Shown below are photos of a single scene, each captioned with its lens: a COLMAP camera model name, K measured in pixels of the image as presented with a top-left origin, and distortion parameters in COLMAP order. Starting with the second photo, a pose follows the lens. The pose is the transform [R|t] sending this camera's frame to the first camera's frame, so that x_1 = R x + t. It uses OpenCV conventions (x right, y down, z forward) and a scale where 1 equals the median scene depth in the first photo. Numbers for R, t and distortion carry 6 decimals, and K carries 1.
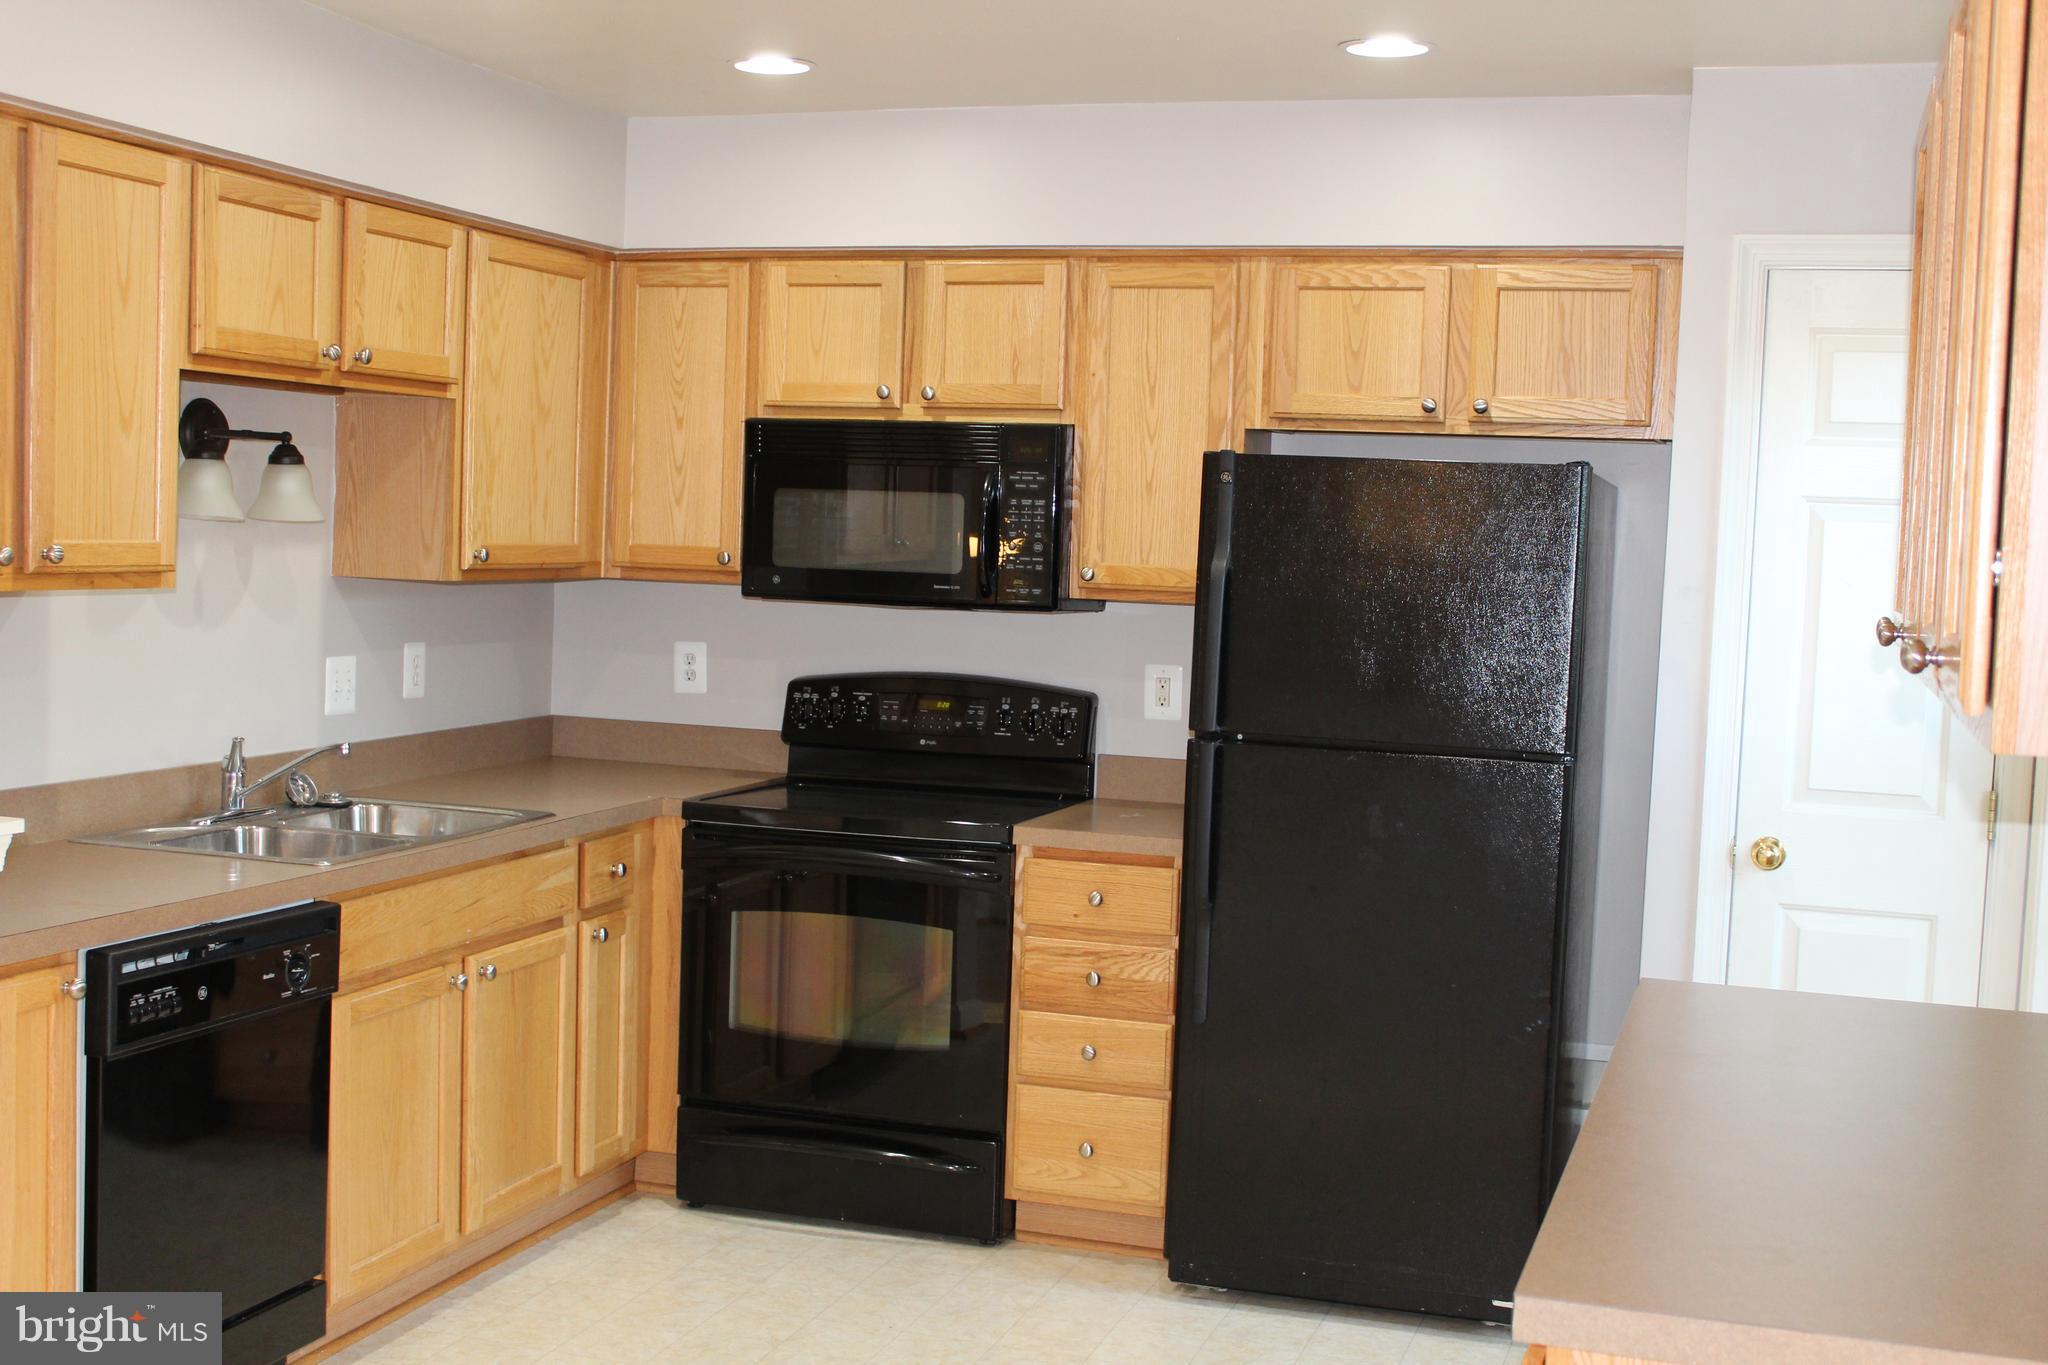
lens RADIAL K [[2396.2, 0, 1024.0], [0, 2396.2, 682.5], [0, 0, 1]] dist [-0.090743, 0.103351]
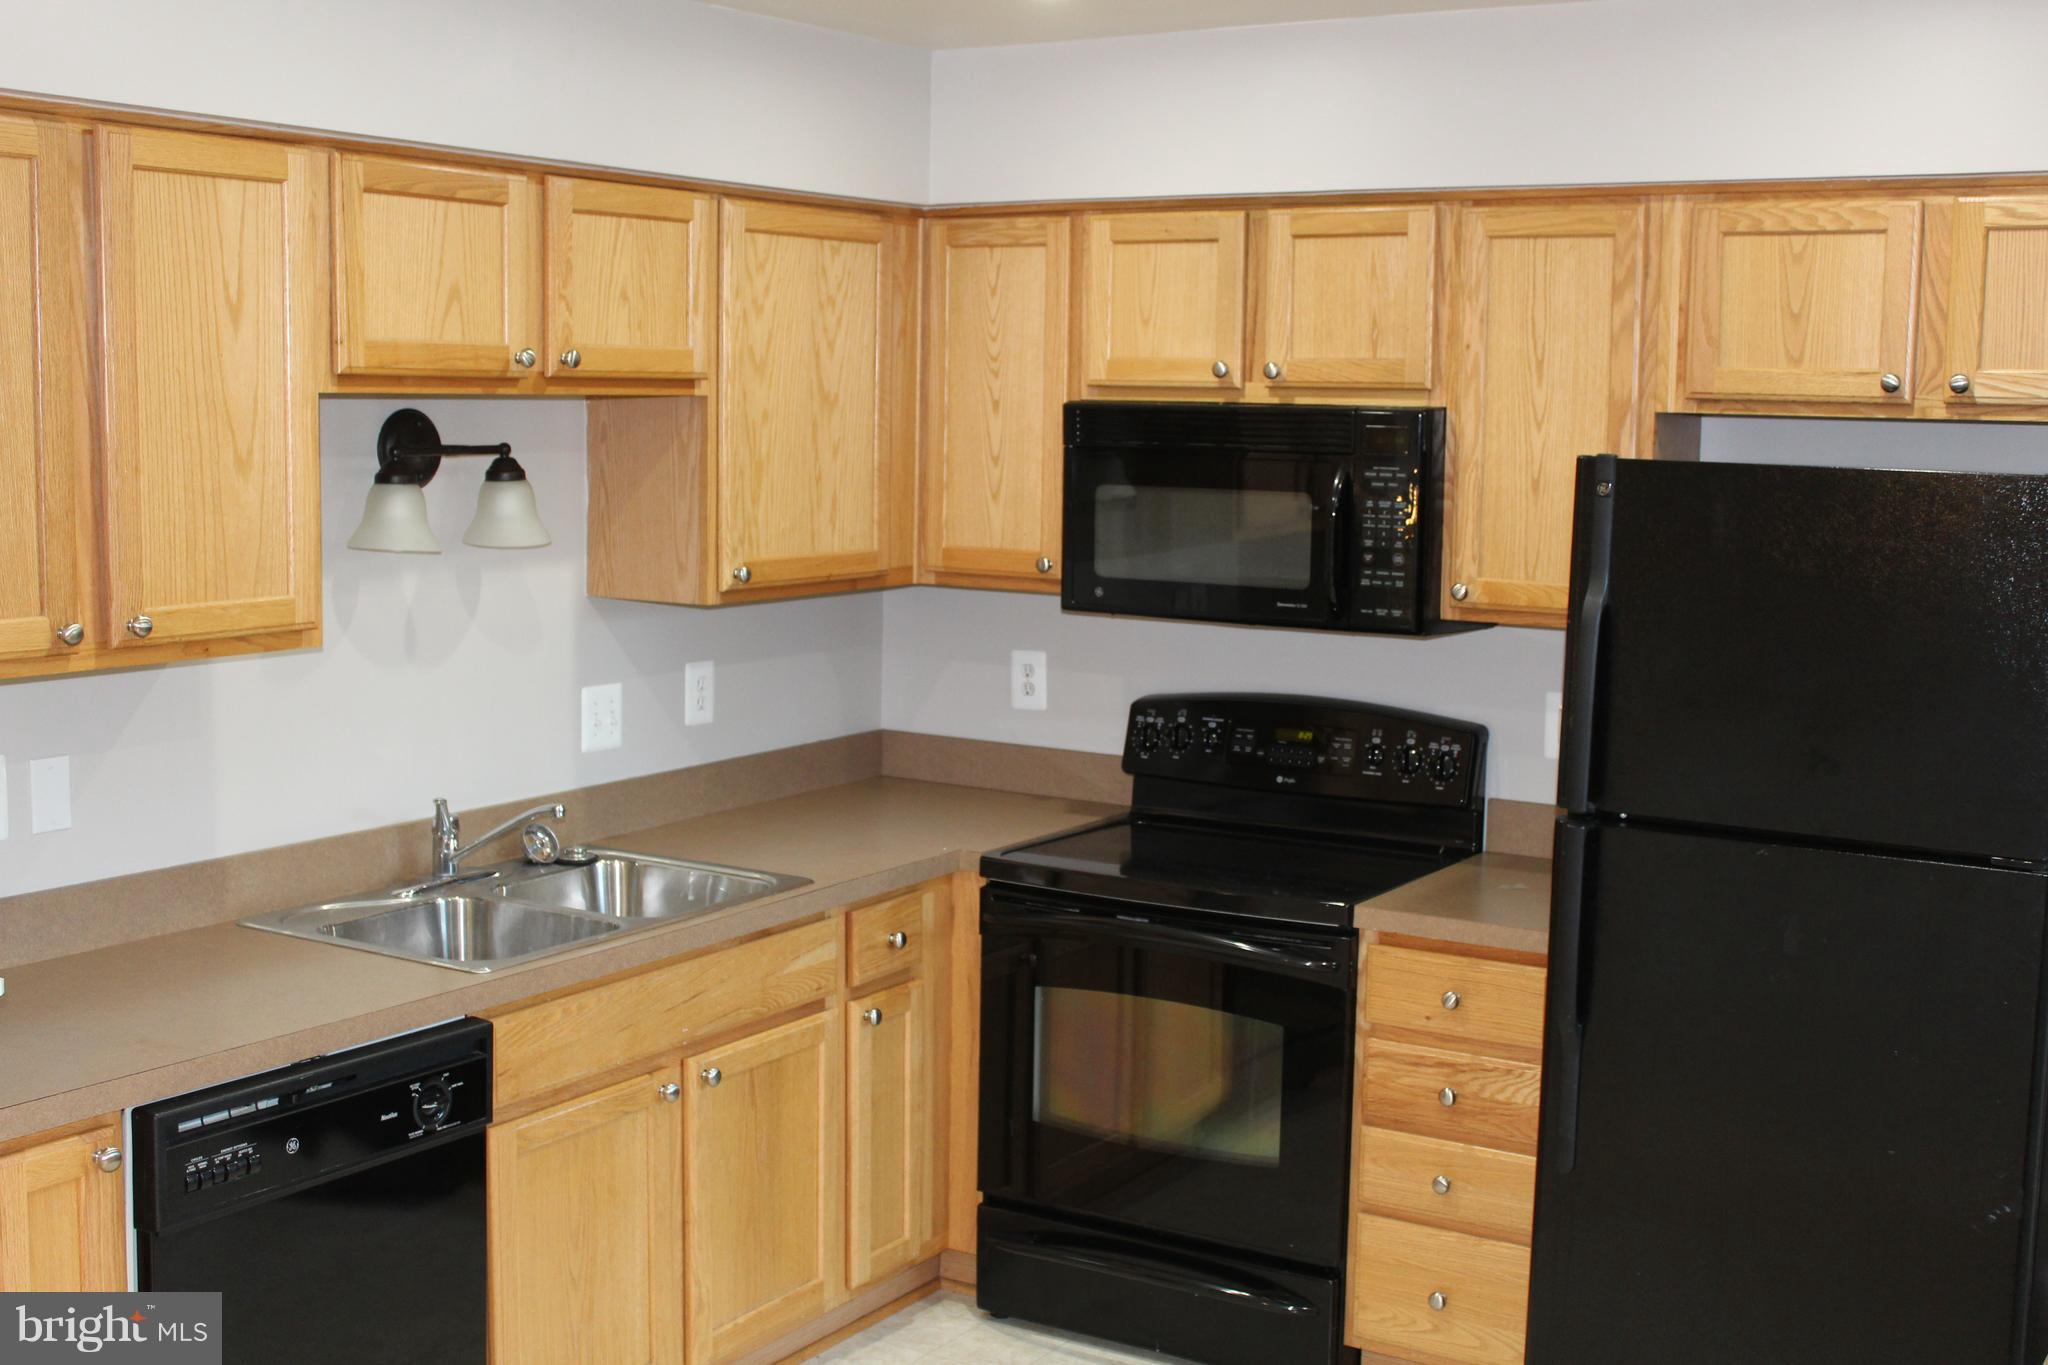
lens RADIAL K [[2396.2, 0, 1024.0], [0, 2396.2, 682.5], [0, 0, 1]] dist [-0.090743, 0.103351]
pose [[0.969878, 0.010024, -0.243384, 0.083979], [0.001716, 0.998847, 0.047980, -0.055682], [0.243584, -0.046952, 0.968743, 0.180065]]
